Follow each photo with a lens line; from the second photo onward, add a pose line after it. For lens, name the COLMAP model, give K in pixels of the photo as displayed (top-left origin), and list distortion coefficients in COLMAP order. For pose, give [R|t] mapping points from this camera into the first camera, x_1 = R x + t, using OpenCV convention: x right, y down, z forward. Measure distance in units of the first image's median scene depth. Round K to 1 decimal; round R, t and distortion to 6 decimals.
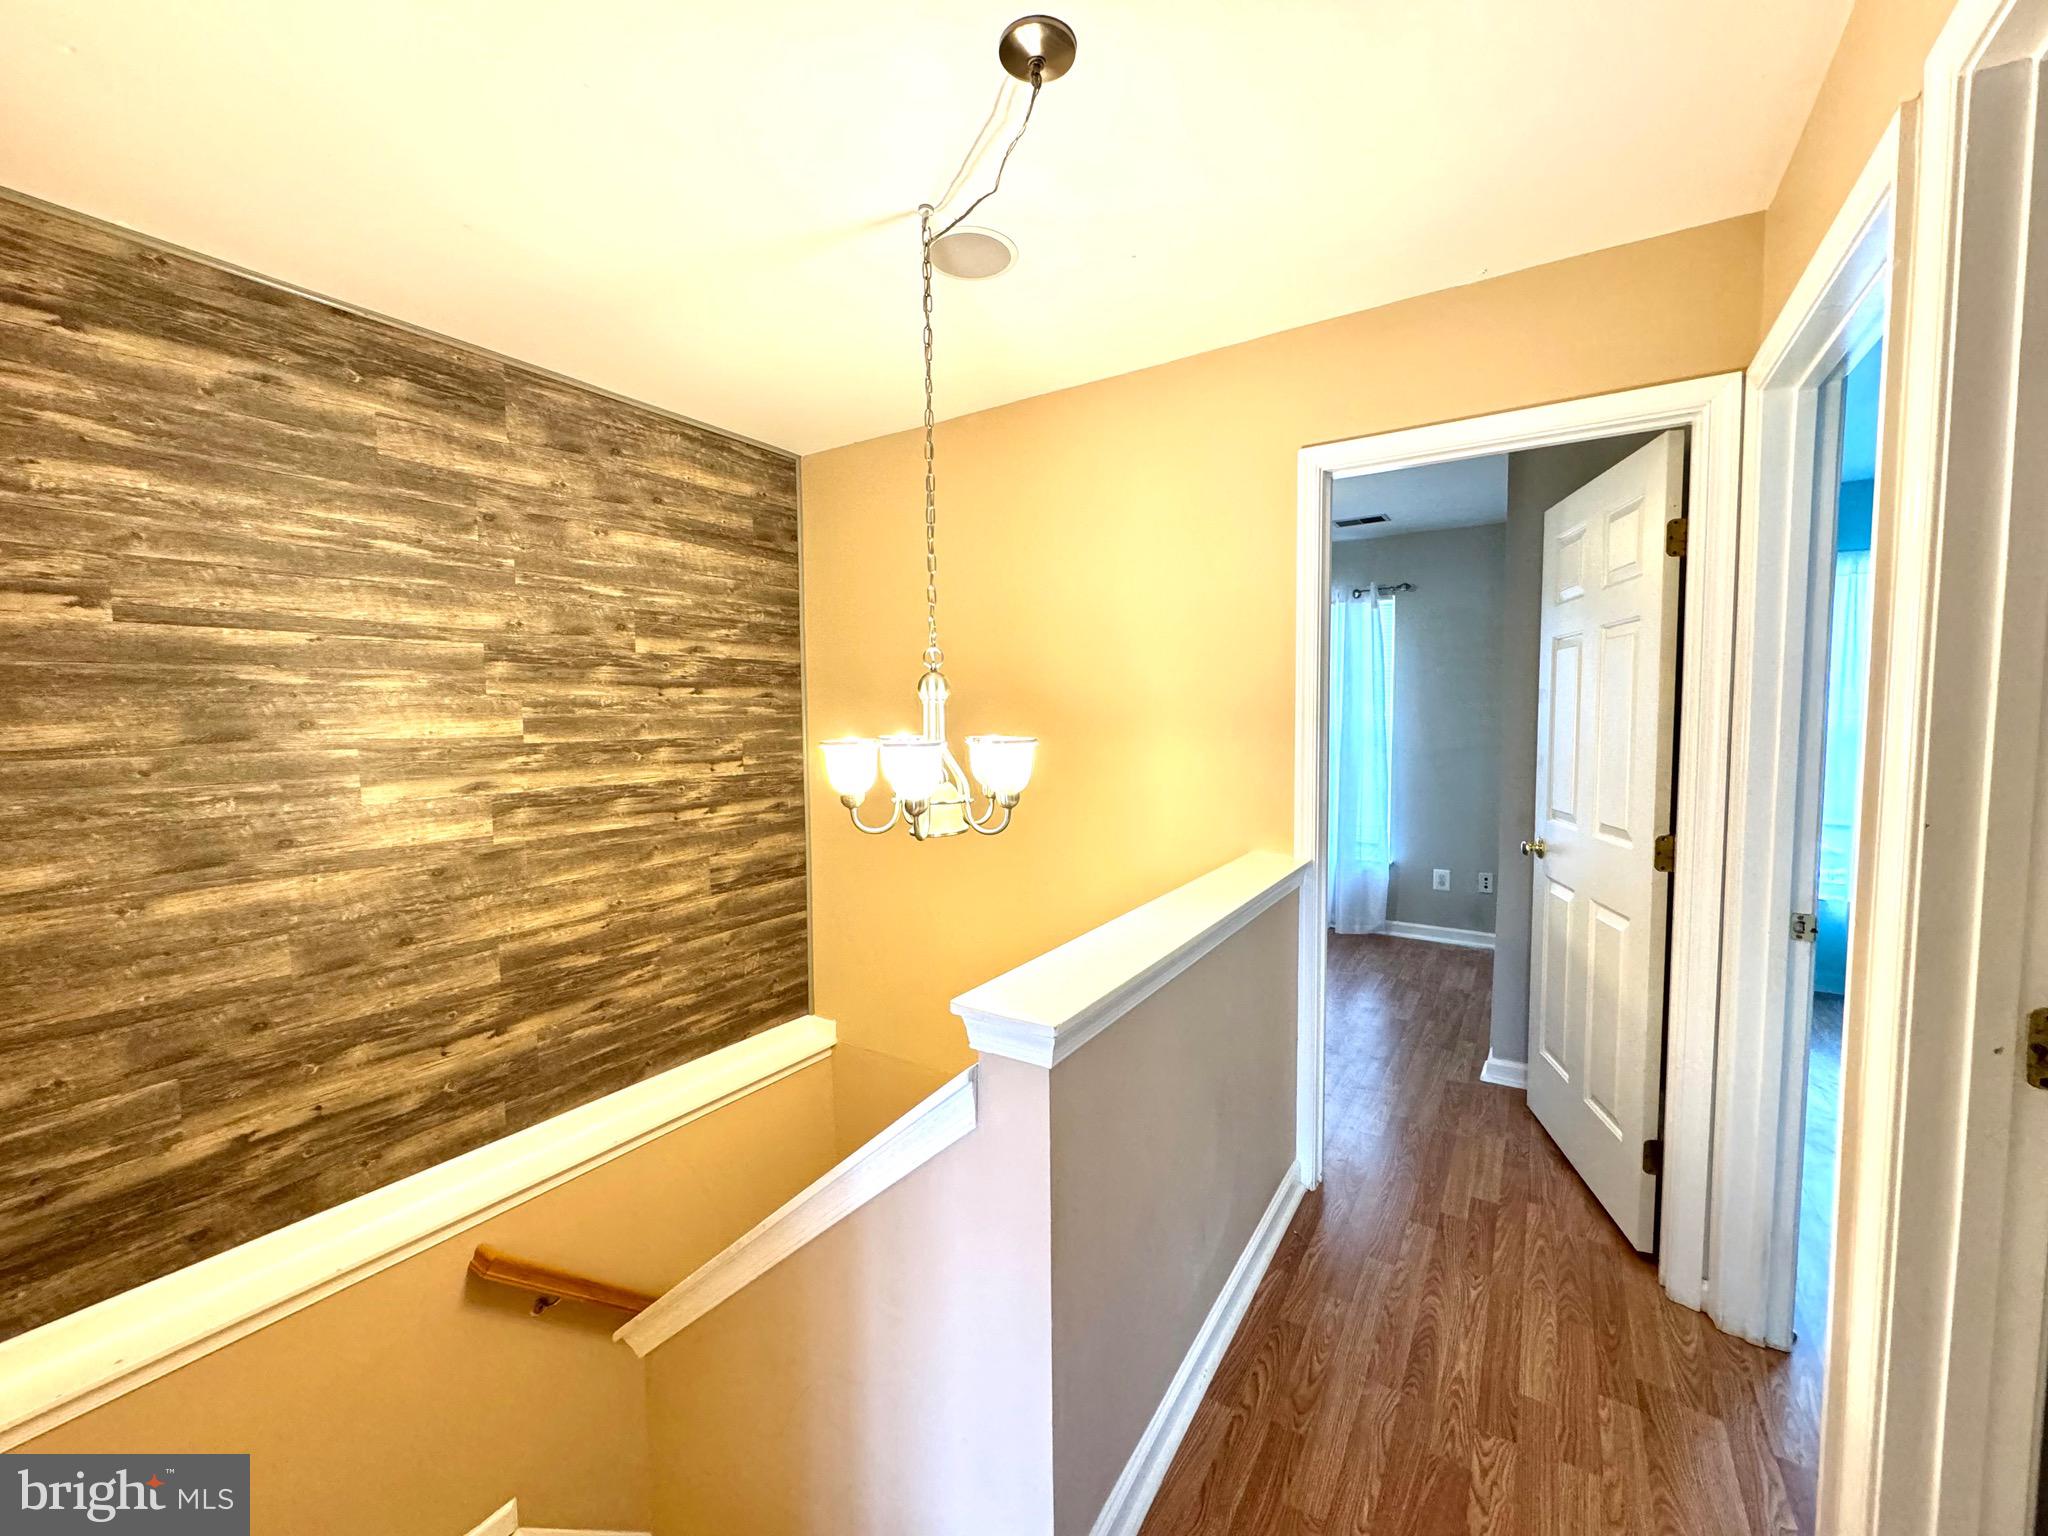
lens RADIAL K [[814.7, 0, 1025.6], [0, 814.7, 767.9], [0, 0, 1]] dist [-0.001070, 0.000418]
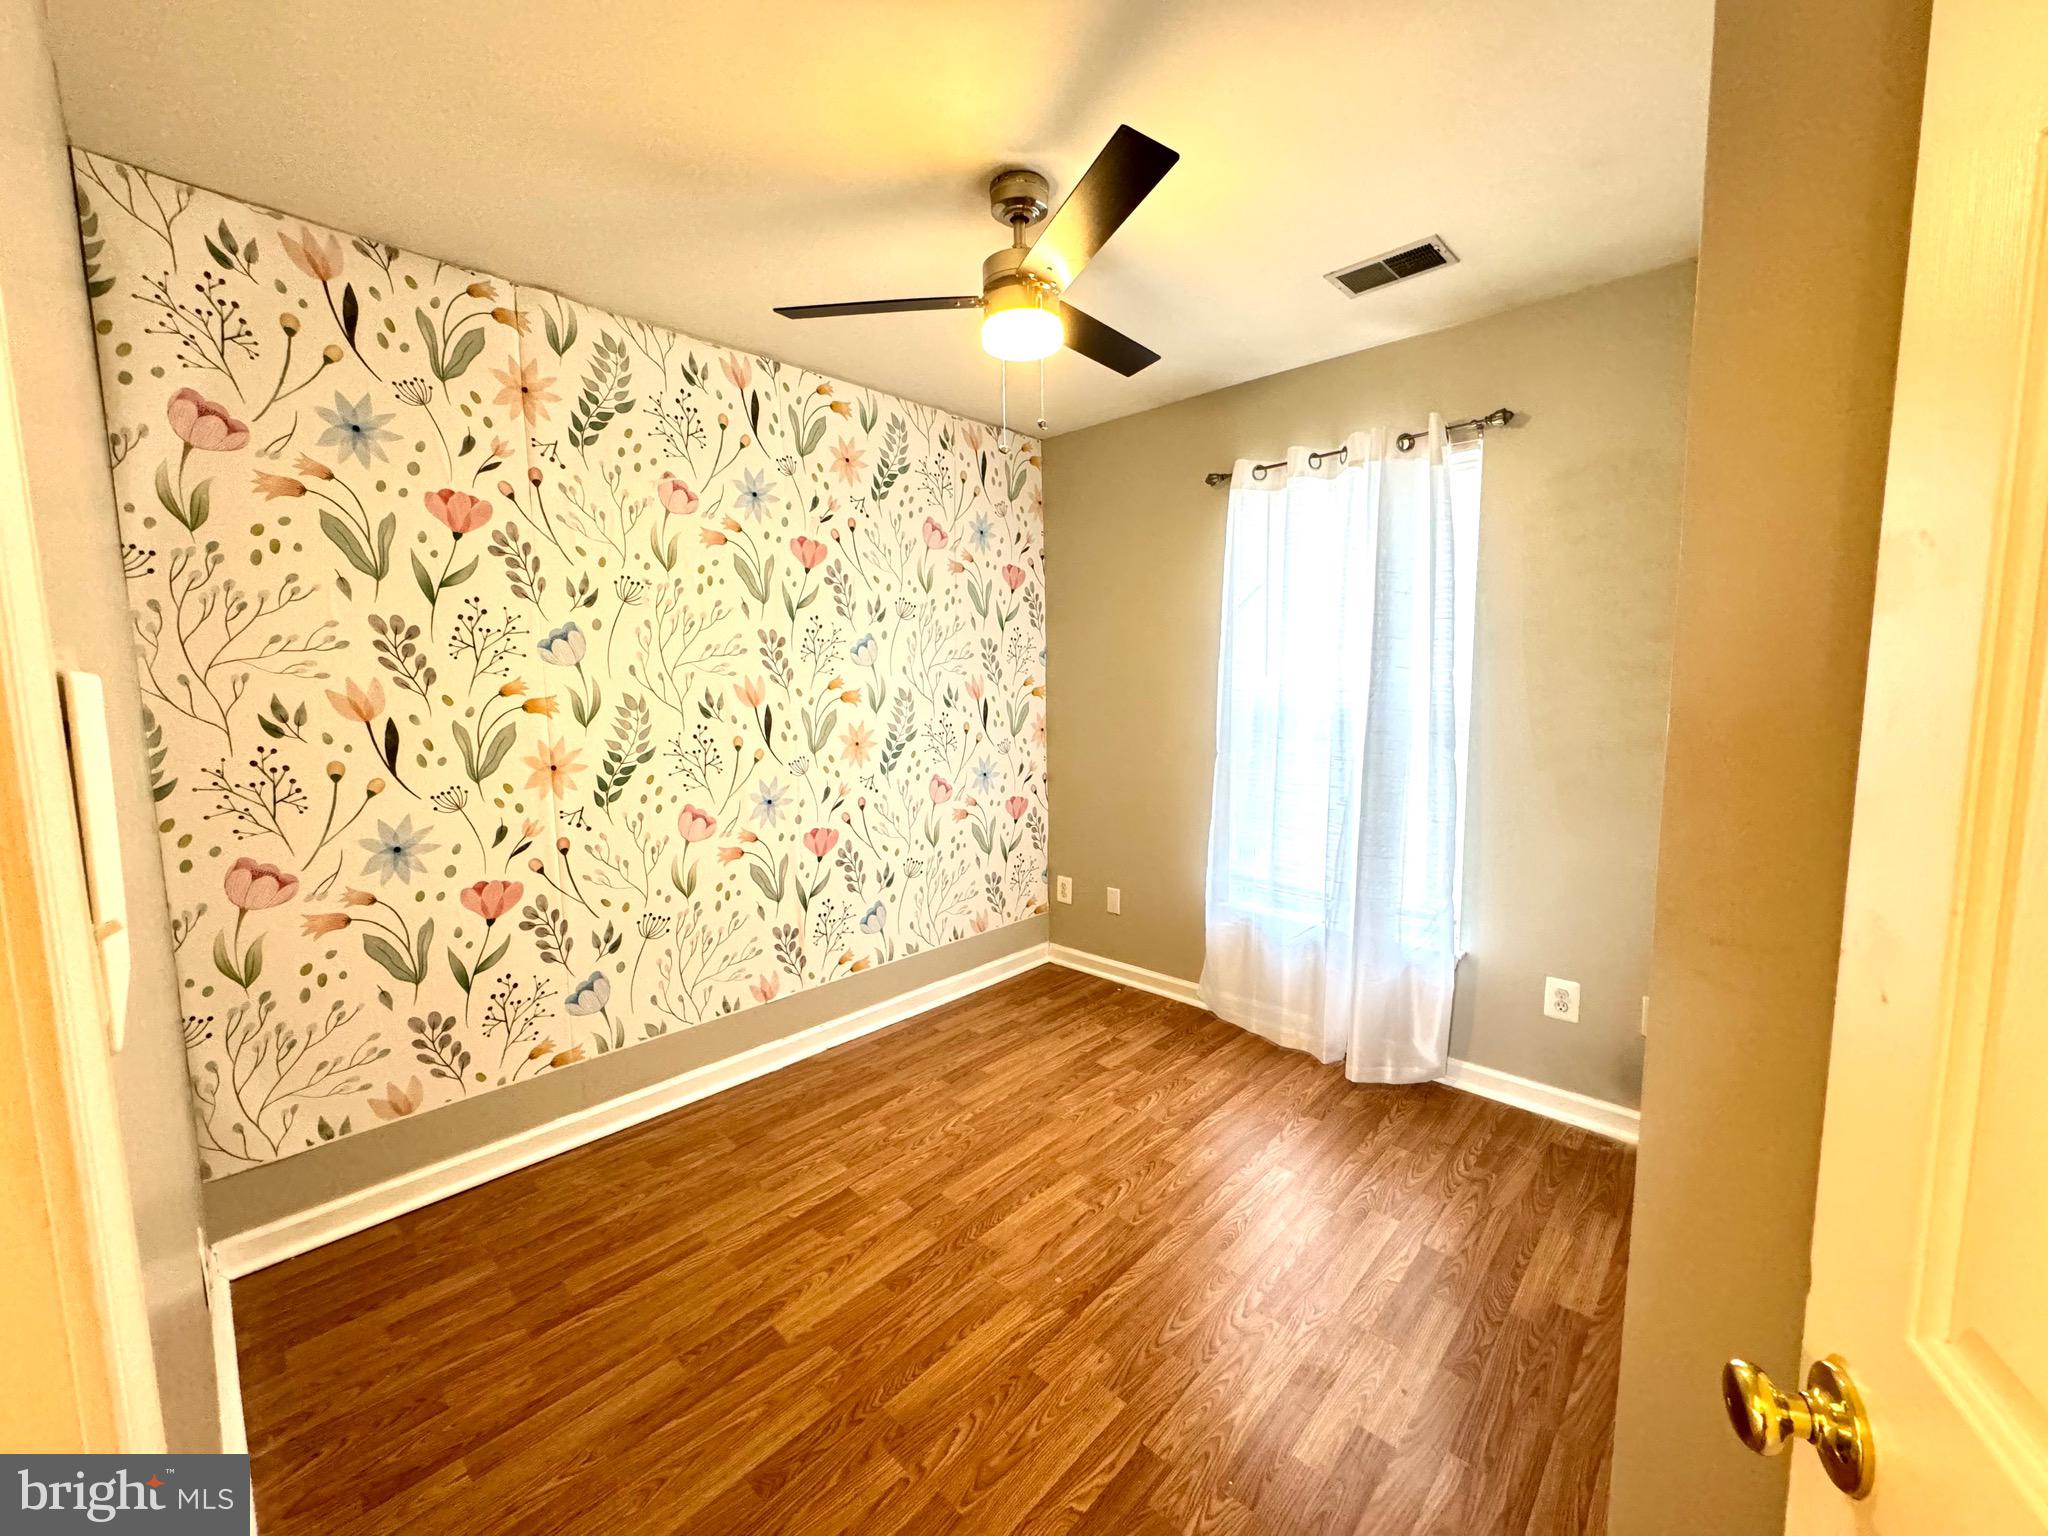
lens RADIAL K [[814.7, 0, 1022.3], [0, 814.7, 766.1], [0, 0, 1]] dist [-0.001070, 0.000418]
pose [[0.983469, 0.017546, -0.180226, 0.266610], [-0.010662, 0.999178, 0.039098, -0.024817], [0.180764, -0.036530, 0.982848, 0.440878]]
